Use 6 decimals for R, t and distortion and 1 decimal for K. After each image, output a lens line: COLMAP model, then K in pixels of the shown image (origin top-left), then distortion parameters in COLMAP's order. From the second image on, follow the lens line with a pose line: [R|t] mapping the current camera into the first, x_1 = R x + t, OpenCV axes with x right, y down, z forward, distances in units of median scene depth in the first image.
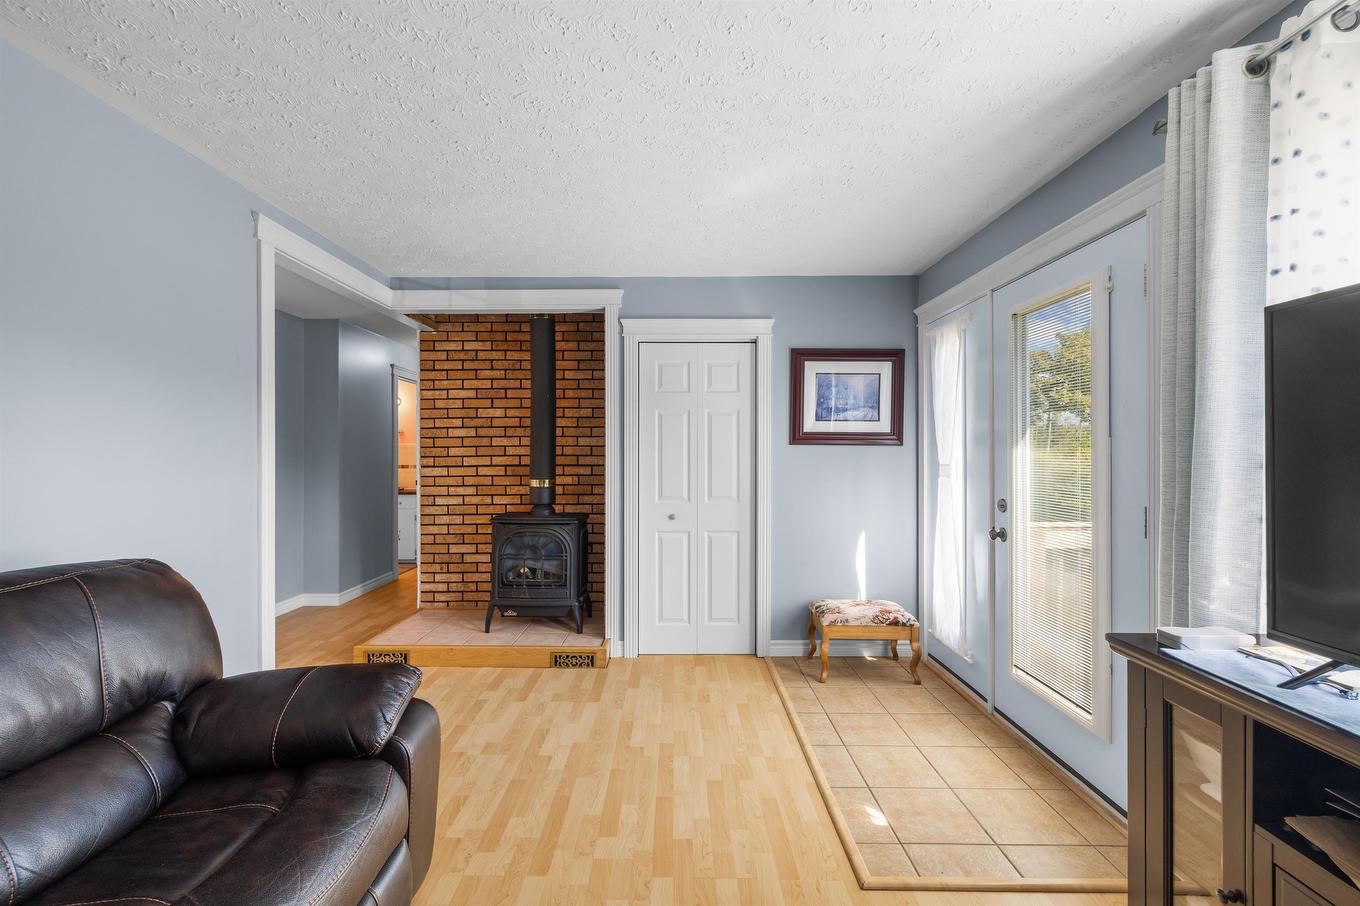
lens RADIAL K [[569.7, 0, 669.5], [0, 569.7, 454.2], [0, 0, 1]] dist [0.000064, 0.000941]
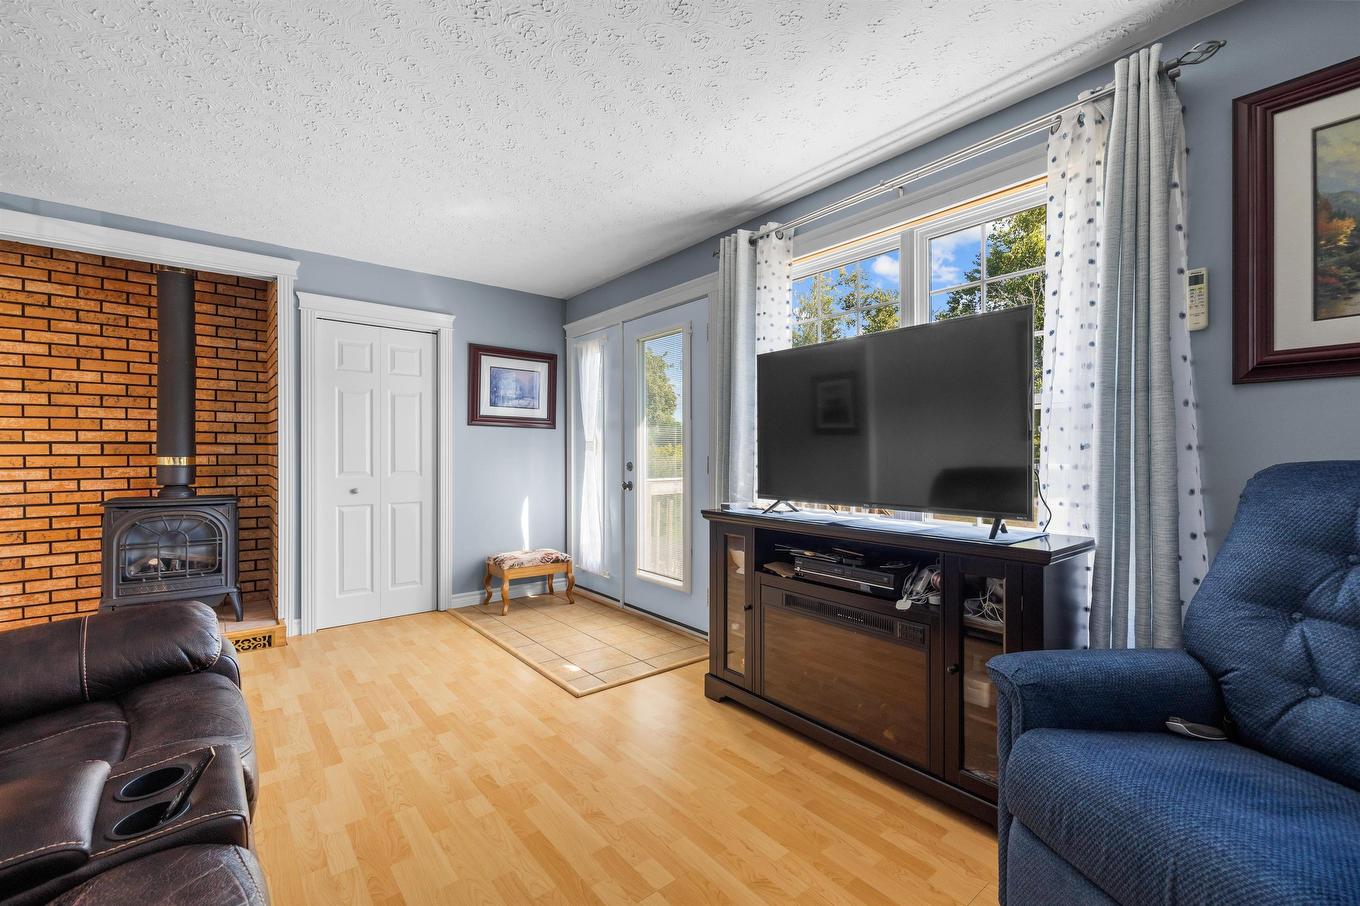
lens RADIAL K [[572.2, 0, 674.8], [0, 572.2, 458.1], [0, 0, 1]] dist [-0.000964, -0.000161]
pose [[0.769592, -0.002378, 0.638531, -0.224787], [0.000027, 0.999993, 0.003691, 0.048916], [-0.638536, -0.002823, 0.769587, -0.185267]]
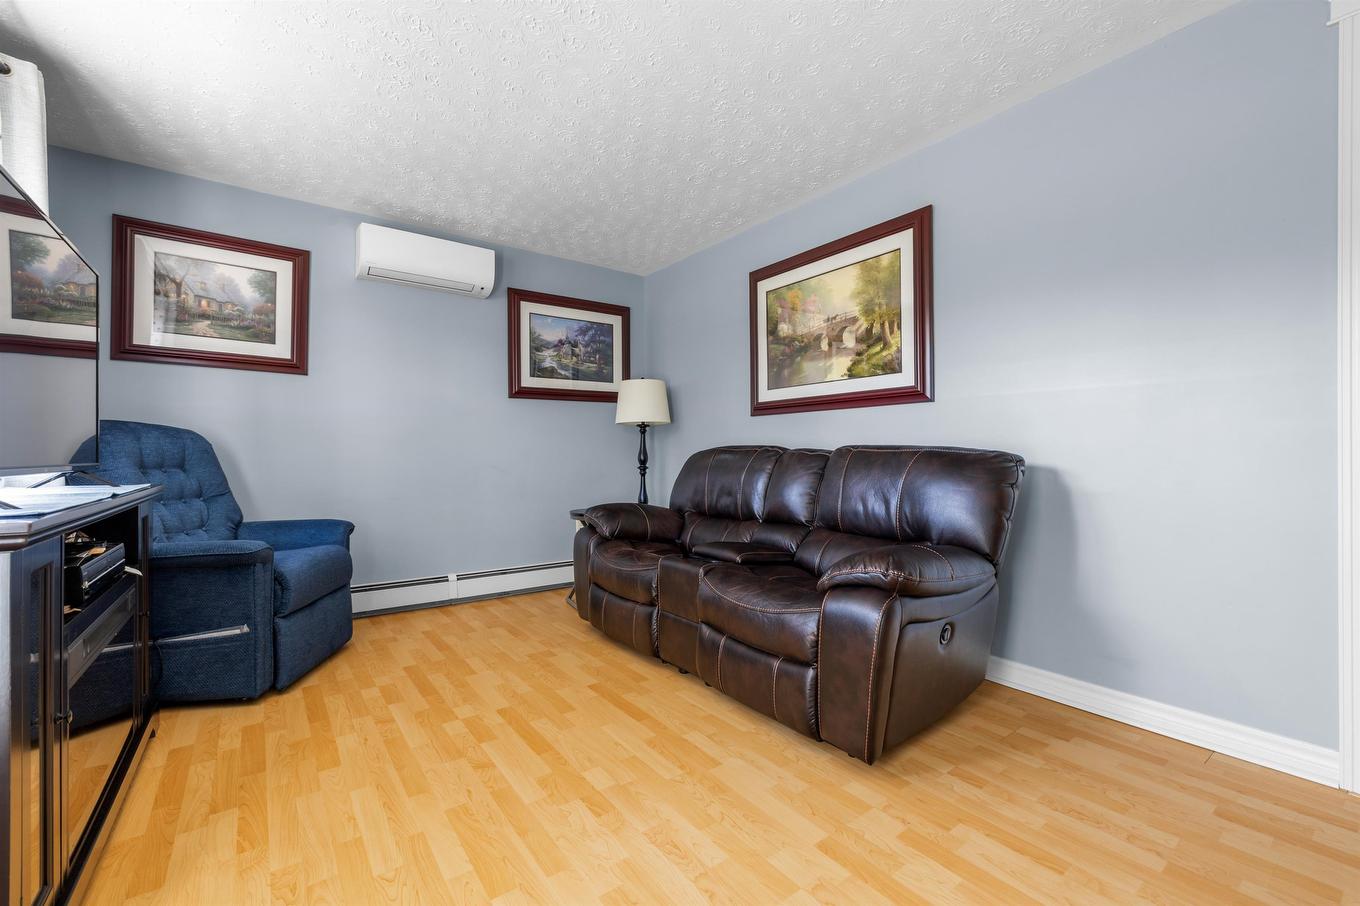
lens RADIAL K [[572.2, 0, 674.8], [0, 572.2, 458.1], [0, 0, 1]] dist [-0.000964, -0.000161]
pose [[-0.801181, 0.003098, -0.598414, 0.217682], [-0.001644, 0.999971, 0.007378, 0.091419], [0.598419, 0.006895, -0.801153, 0.774136]]
